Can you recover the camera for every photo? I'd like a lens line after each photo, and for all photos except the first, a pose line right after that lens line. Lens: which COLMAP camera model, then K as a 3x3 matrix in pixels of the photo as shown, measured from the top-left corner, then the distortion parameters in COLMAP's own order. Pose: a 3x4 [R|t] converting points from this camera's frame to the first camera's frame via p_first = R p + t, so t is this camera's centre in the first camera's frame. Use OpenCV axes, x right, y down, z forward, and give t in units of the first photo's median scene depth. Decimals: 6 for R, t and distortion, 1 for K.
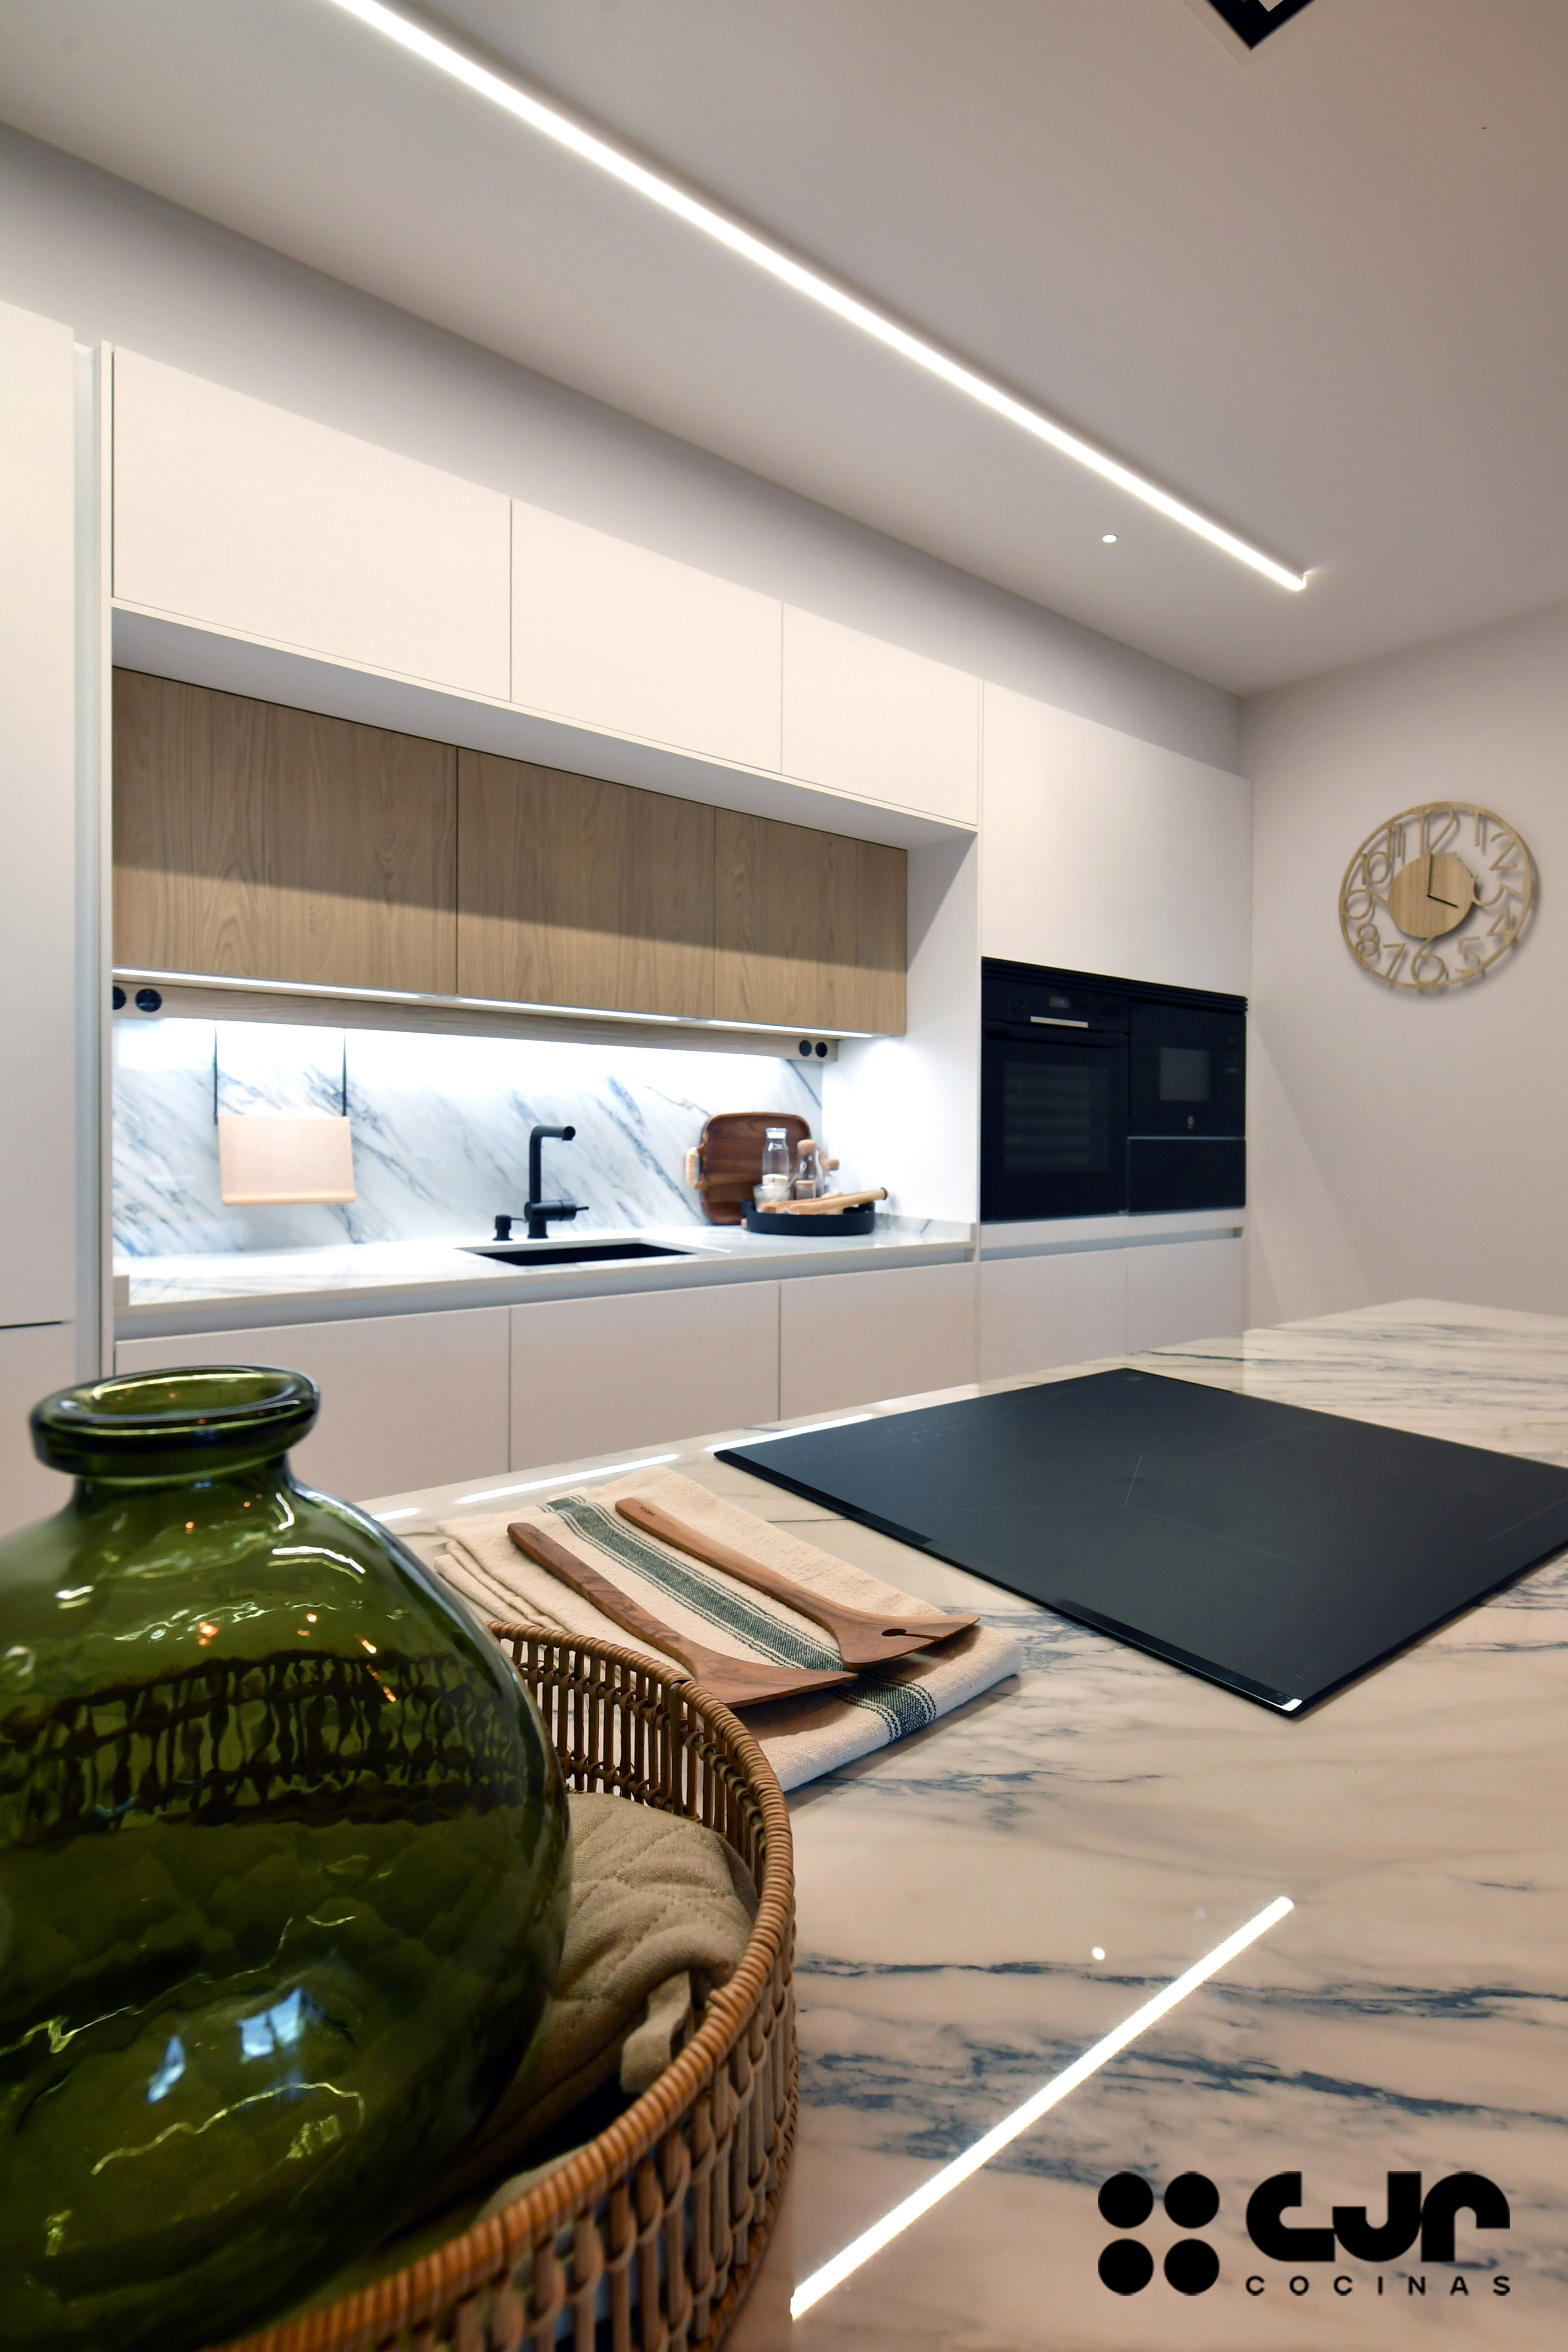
lens RADIAL K [[1092.9, 0, 821.4], [0, 1092.9, 1142.8], [0, 0, 1]] dist [-0.000852, -0.020956]
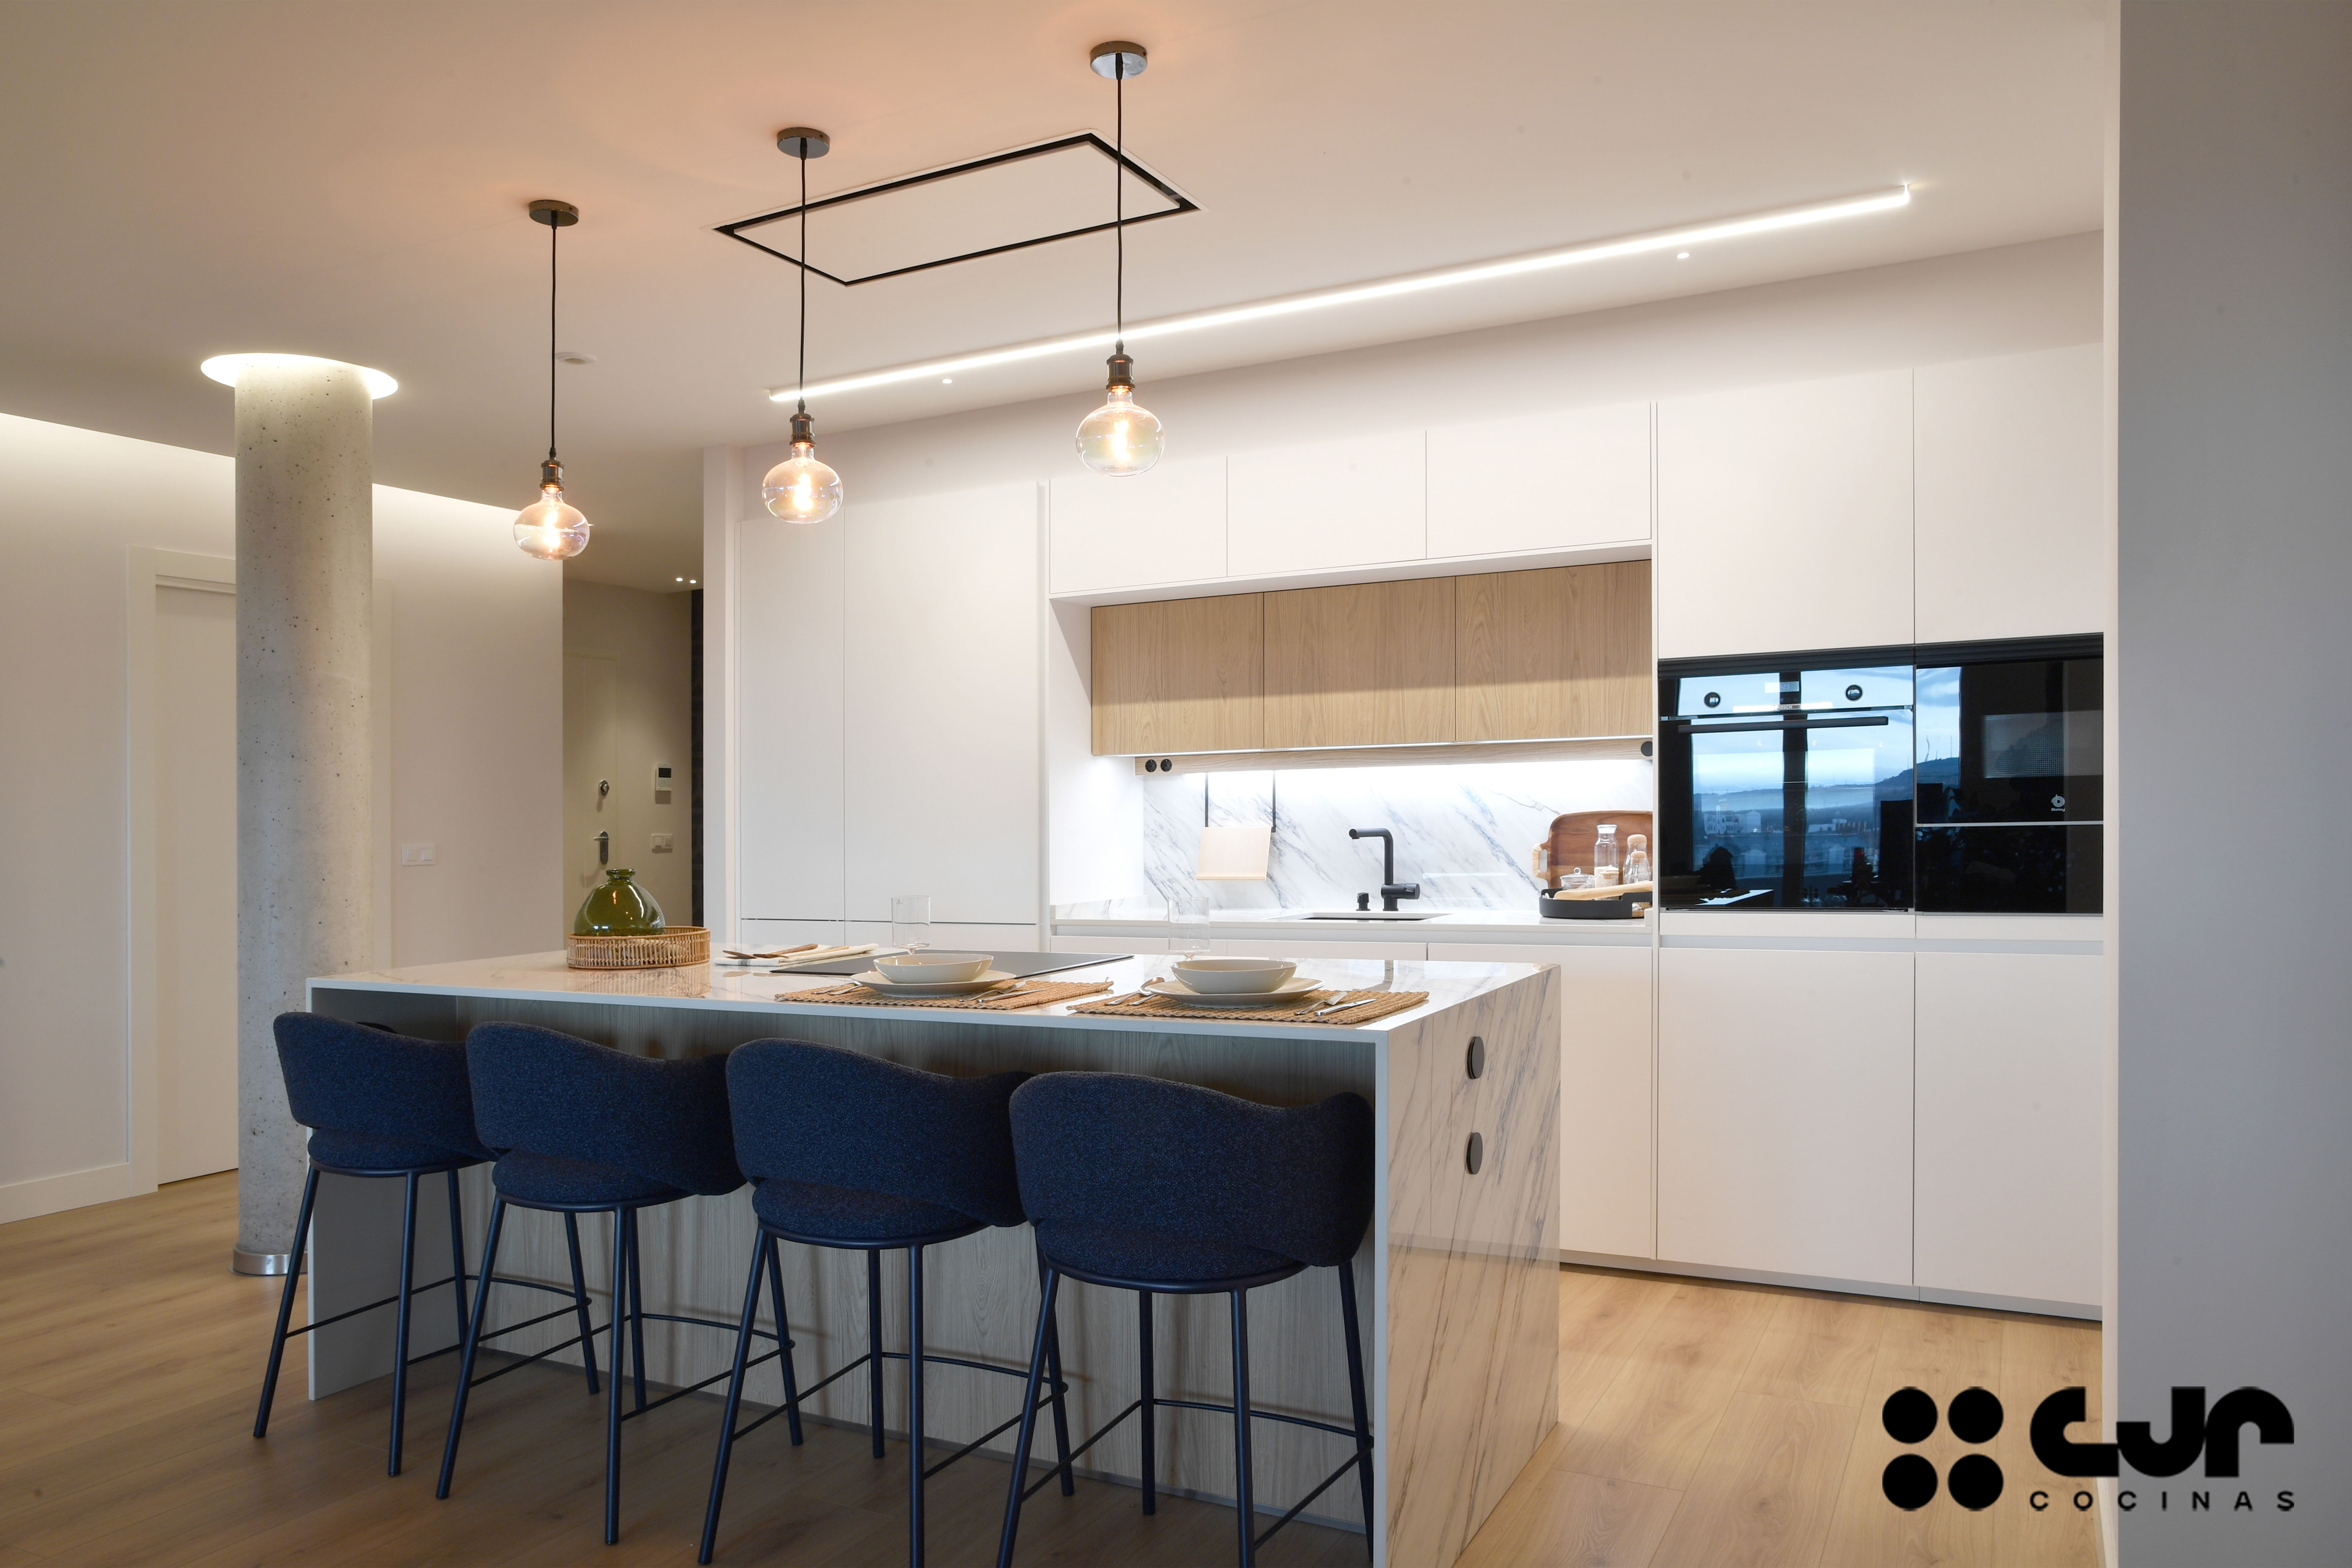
lens RADIAL K [[1608.9, 0, 1139.7], [0, 1608.9, 842.8], [0, 0, 1]] dist [-0.048372, 0.059537]
pose [[0.395716, -0.006317, -0.918351, 1.316758], [0.015002, 0.999887, -0.000414, -0.001456], [0.918250, -0.013614, 0.395766, -0.062216]]
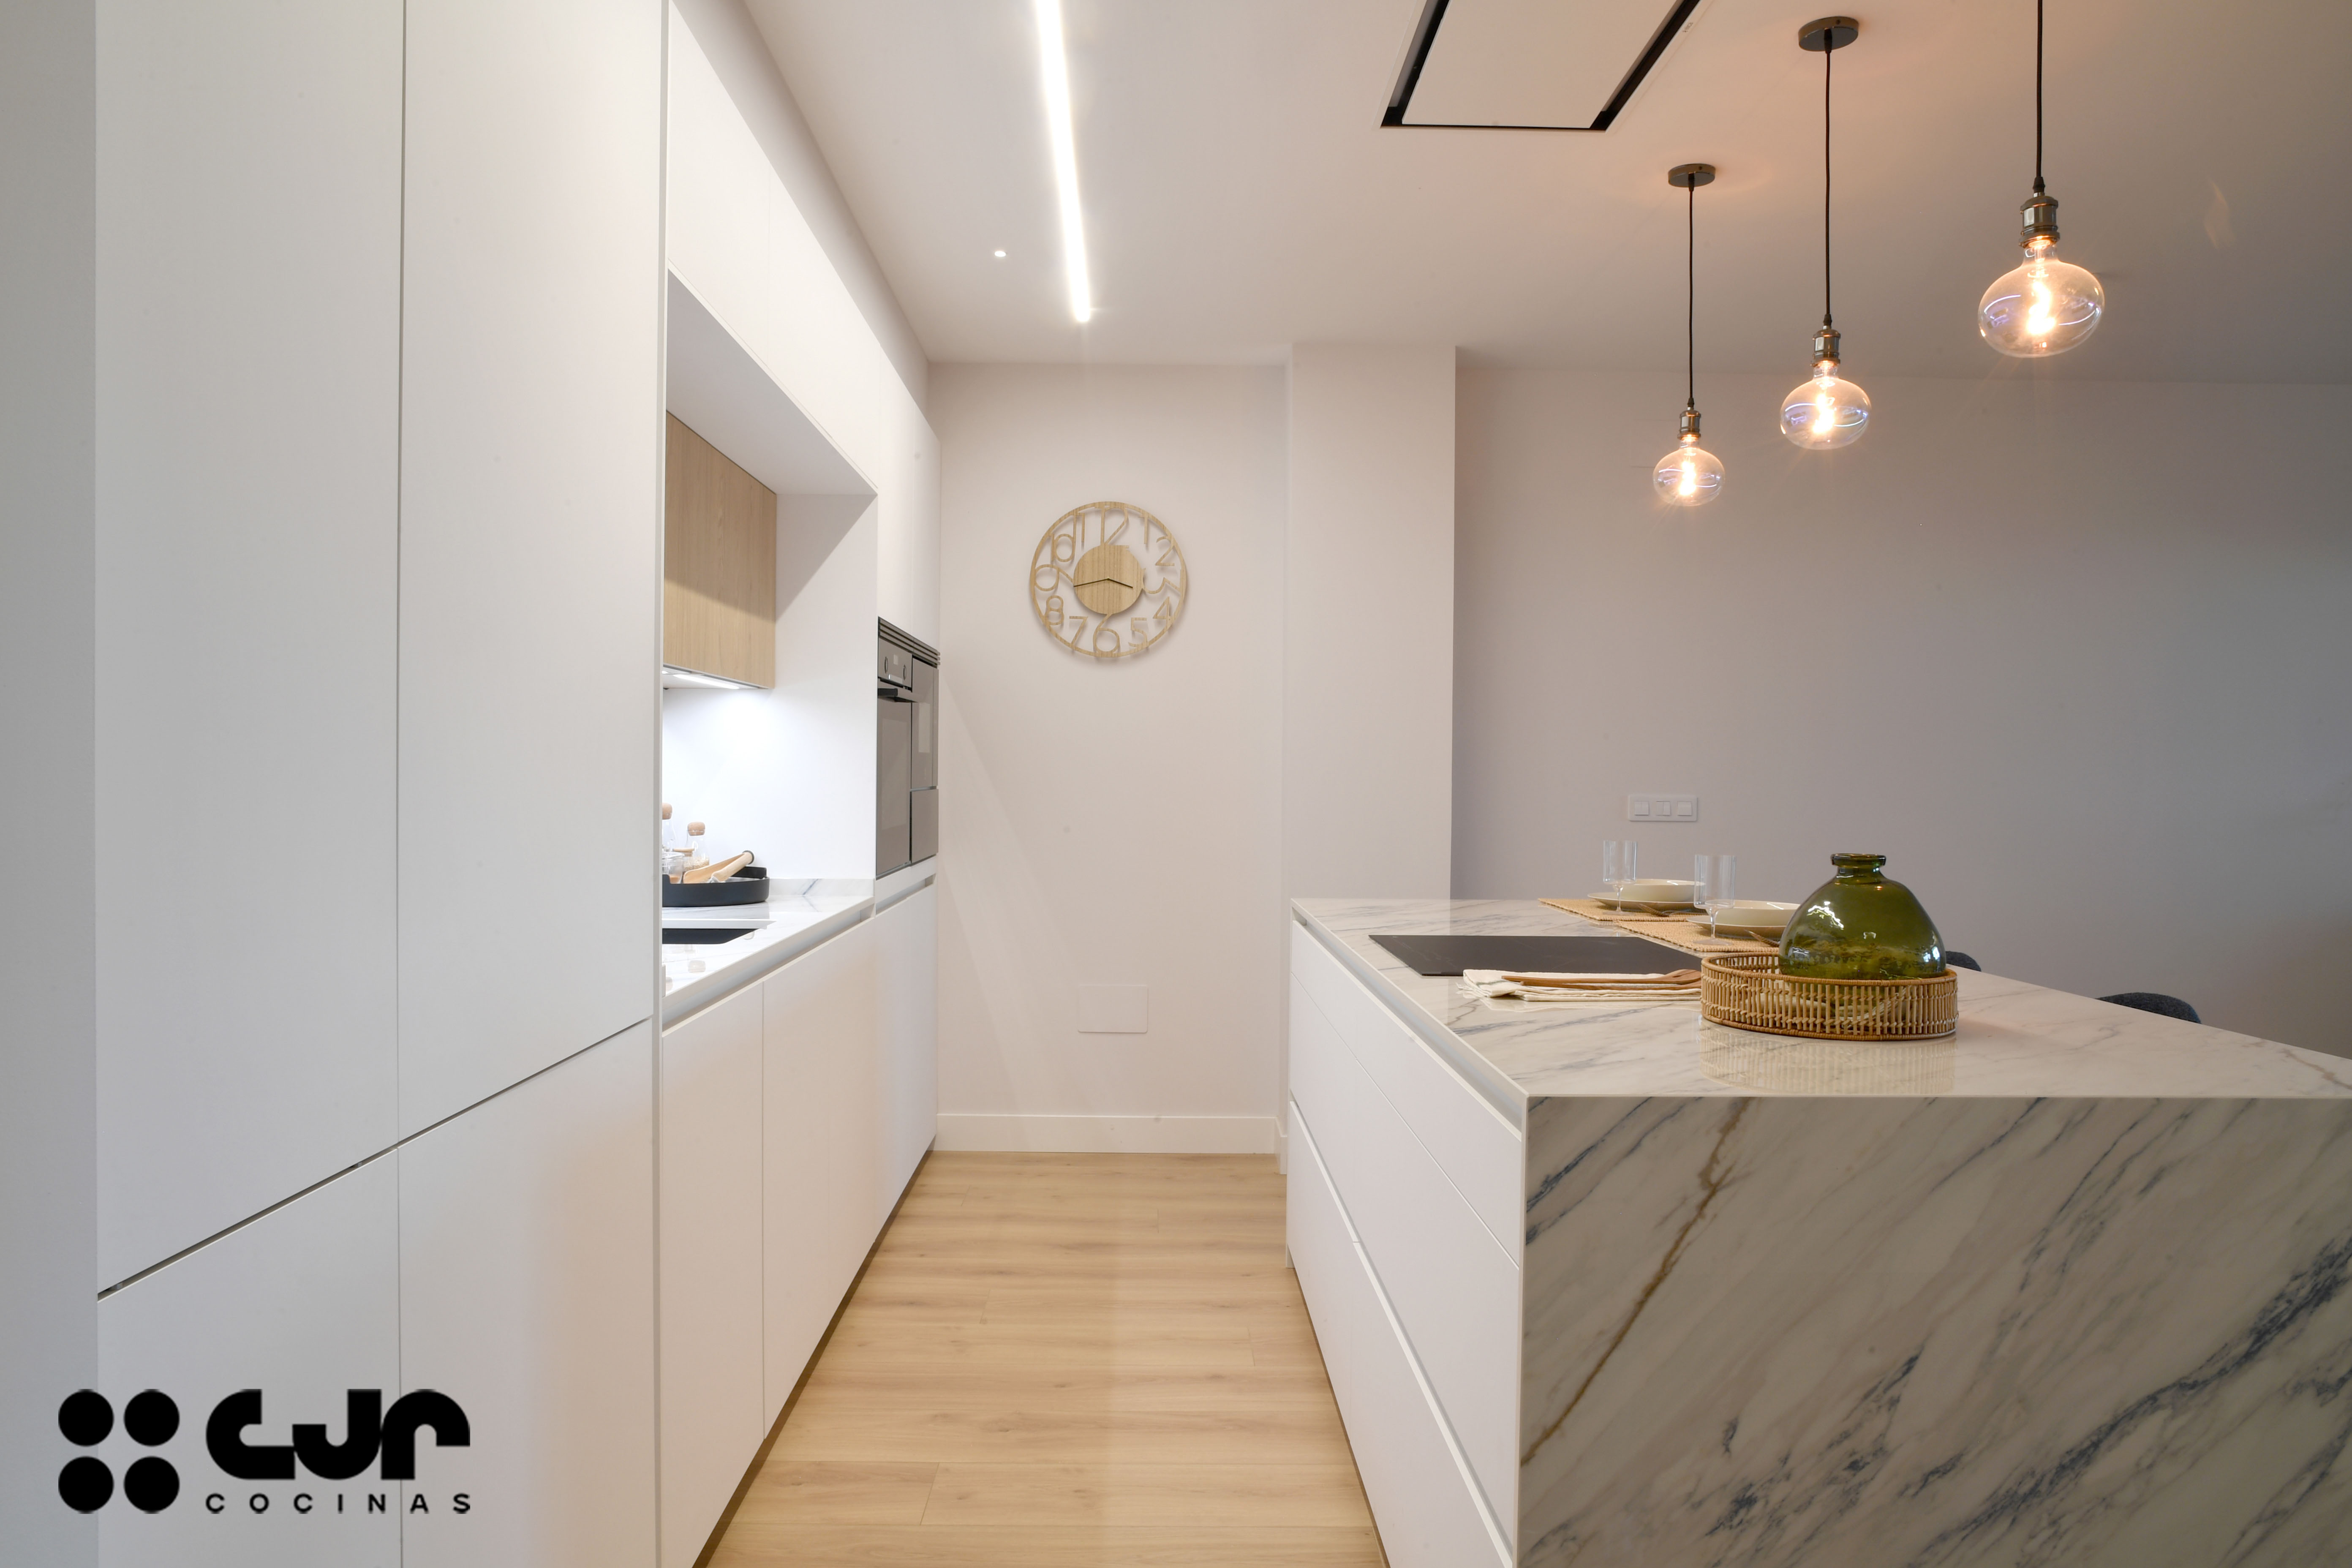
lens RADIAL K [[1640.9, 0, 1158.7], [0, 1640.9, 776.9], [0, 0, 1]] dist [-0.066896, 0.054471]
pose [[0.613769, -0.014017, 0.789361, -0.855341], [0.012553, 0.999889, 0.007995, -0.030588], [-0.789386, 0.005002, 0.613877, -0.124678]]
